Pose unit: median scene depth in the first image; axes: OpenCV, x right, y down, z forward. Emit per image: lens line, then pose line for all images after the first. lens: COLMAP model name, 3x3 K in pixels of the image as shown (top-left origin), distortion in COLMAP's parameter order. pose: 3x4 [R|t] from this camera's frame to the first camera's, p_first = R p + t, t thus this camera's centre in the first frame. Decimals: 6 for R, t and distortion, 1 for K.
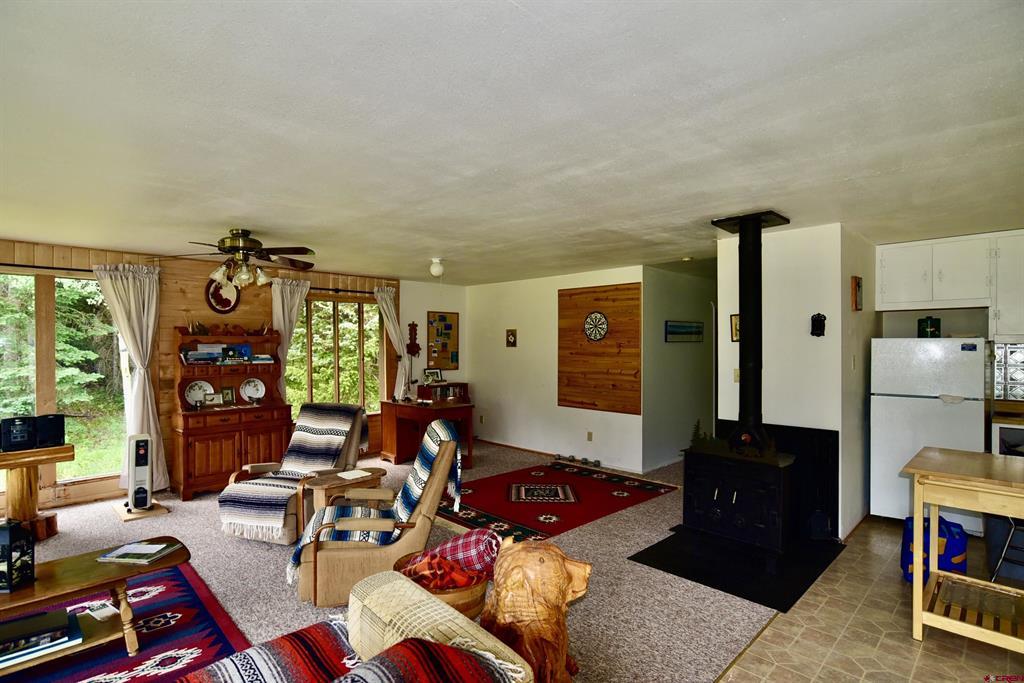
lens RADIAL K [[511.5, 0, 511.1], [0, 511.5, 343.8], [0, 0, 1]] dist [-0.009437, 0.002910]
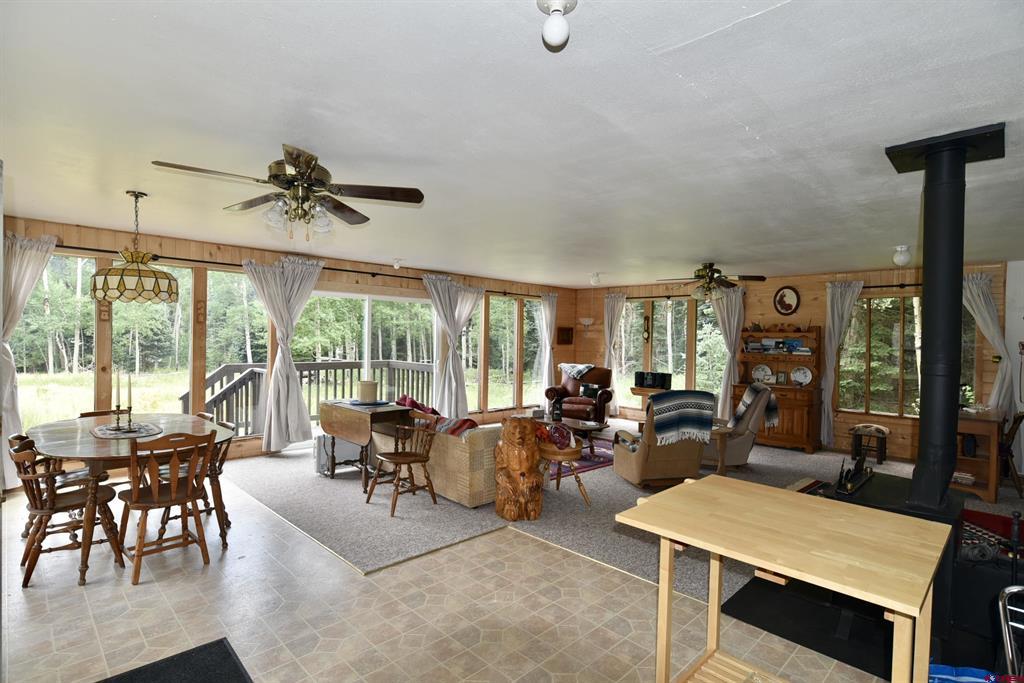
lens RADIAL K [[511.5, 0, 516.0], [0, 511.5, 342.2], [0, 0, 1]] dist [-0.009437, 0.002910]
pose [[0.007423, 0.011895, -0.999902, 0.777882], [-0.016387, 0.999796, 0.011772, 0.005579], [0.999838, 0.016298, 0.007616, 0.310174]]
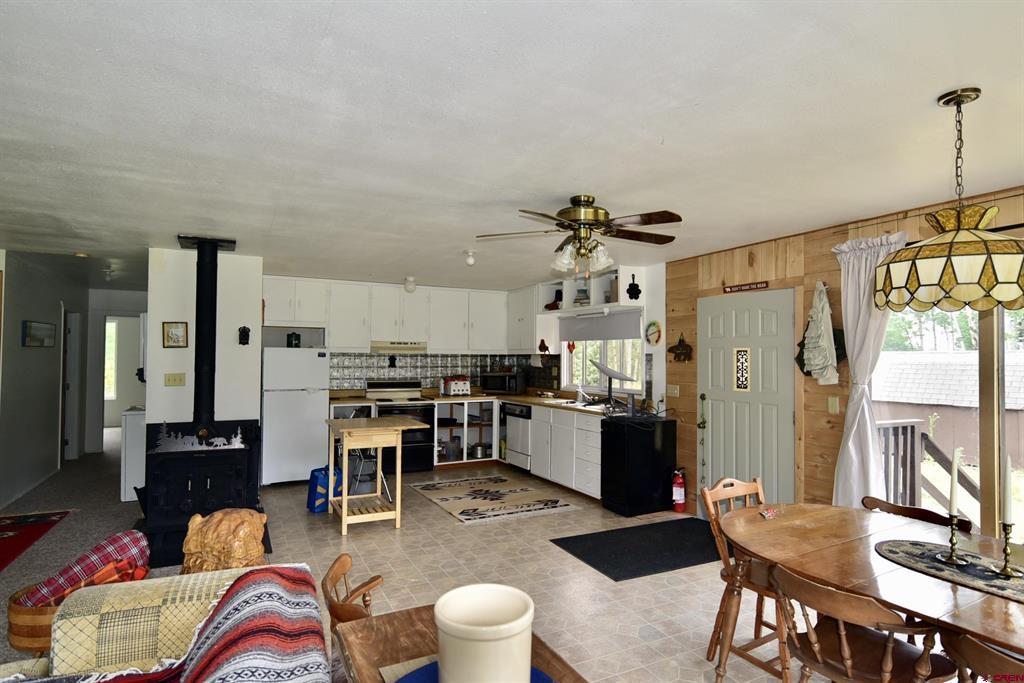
lens RADIAL K [[511.5, 0, 515.0], [0, 511.5, 347.2], [0, 0, 1]] dist [-0.009437, 0.002910]
pose [[0.319903, 0.021162, 0.947214, -0.280553], [-0.012247, 0.999759, -0.018200, 0.004192], [-0.947371, -0.005778, 0.320085, -0.013716]]
